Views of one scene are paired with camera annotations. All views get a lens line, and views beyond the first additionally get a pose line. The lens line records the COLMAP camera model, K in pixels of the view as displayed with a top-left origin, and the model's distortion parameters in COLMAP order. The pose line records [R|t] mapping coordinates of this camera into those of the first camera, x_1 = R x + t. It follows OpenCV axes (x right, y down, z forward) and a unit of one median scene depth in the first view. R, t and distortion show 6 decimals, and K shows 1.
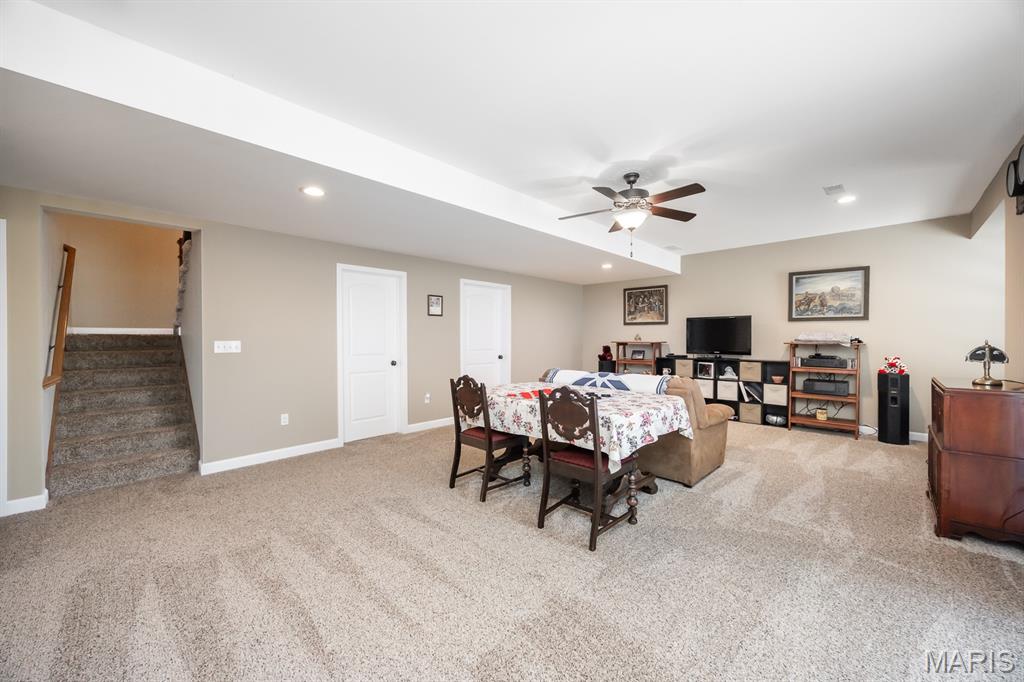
lens RADIAL K [[403.6, 0, 517.2], [0, 403.6, 341.1], [0, 0, 1]] dist [0.026678, 0.000024]
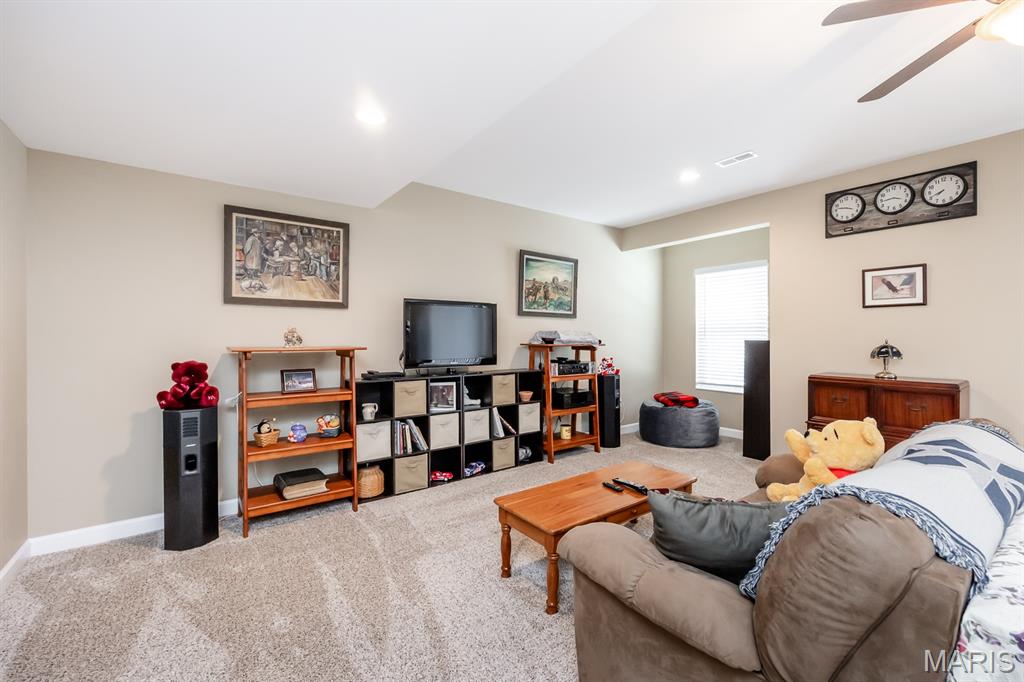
lens RADIAL K [[434.8, 0, 512.0], [0, 434.8, 341.0], [0, 0, 1]] dist [-0.000912, -0.000068]
pose [[0.167178, -0.005550, 0.985911, -0.109988], [0.008725, 0.999953, 0.004150, -0.005925], [-0.985888, 0.007909, 0.167218, 0.887125]]
